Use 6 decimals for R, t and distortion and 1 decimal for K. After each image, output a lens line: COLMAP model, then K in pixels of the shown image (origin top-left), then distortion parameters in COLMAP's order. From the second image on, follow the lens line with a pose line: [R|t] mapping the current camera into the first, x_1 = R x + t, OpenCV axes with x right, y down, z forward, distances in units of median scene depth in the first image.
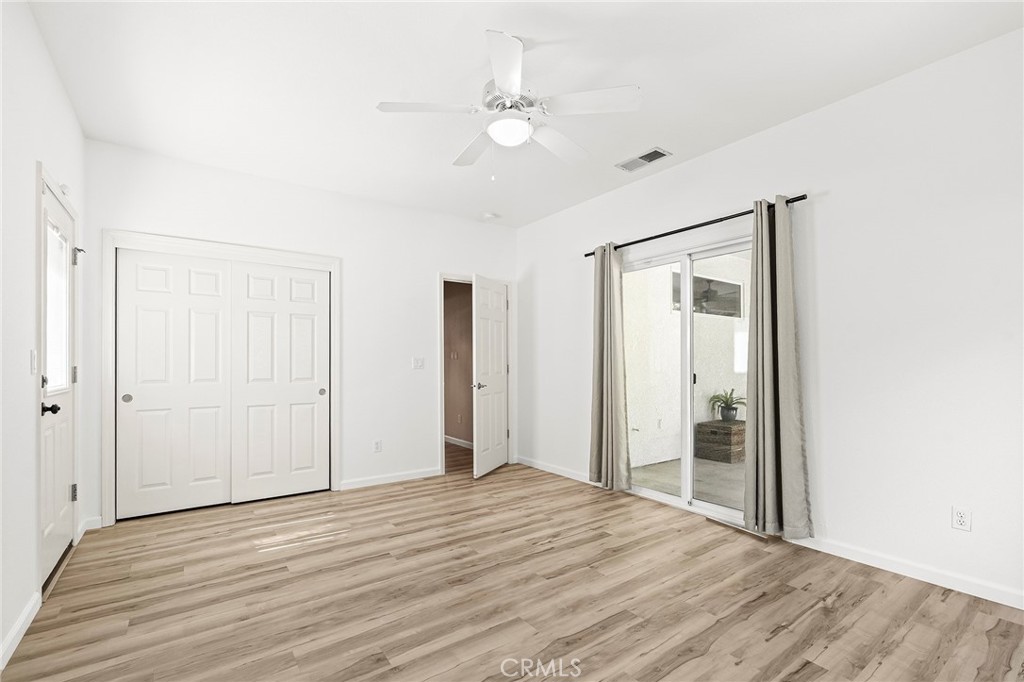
lens RADIAL K [[458.5, 0, 512.0], [0, 458.5, 341.0], [0, 0, 1]] dist [-0.000318, -0.000057]
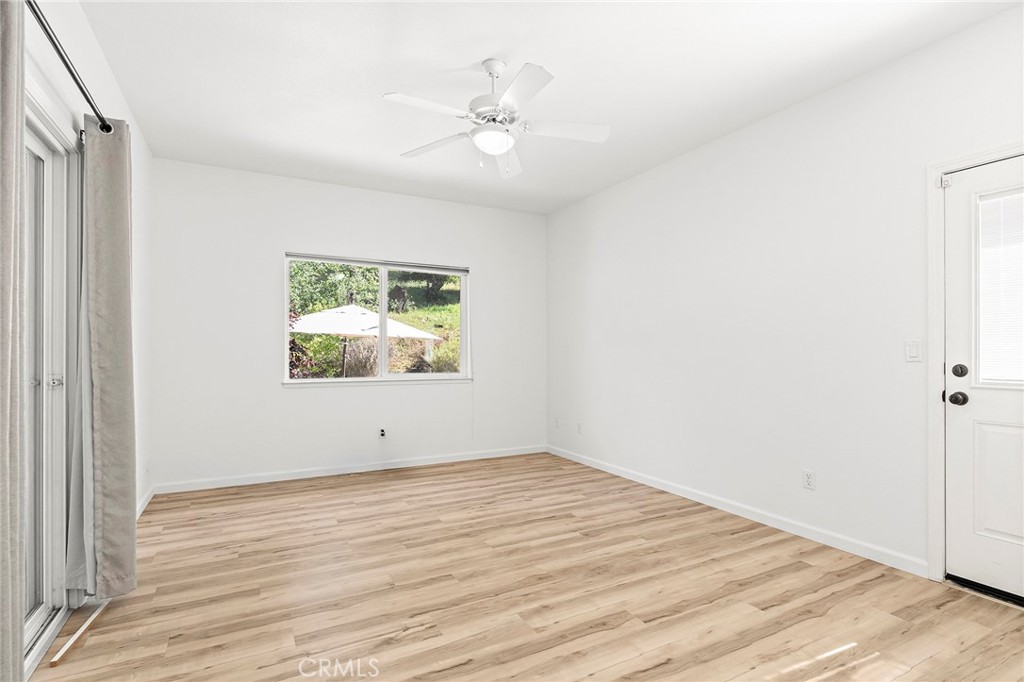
lens RADIAL K [[507.9, 0, 512.6], [0, 507.9, 352.1], [0, 0, 1]] dist [0.000030, -0.000029]
pose [[-0.991321, 0.000076, 0.131461, -0.203255], [-0.006210, 0.998856, -0.047404, 0.104136], [-0.131315, -0.047809, -0.990187, 2.173753]]
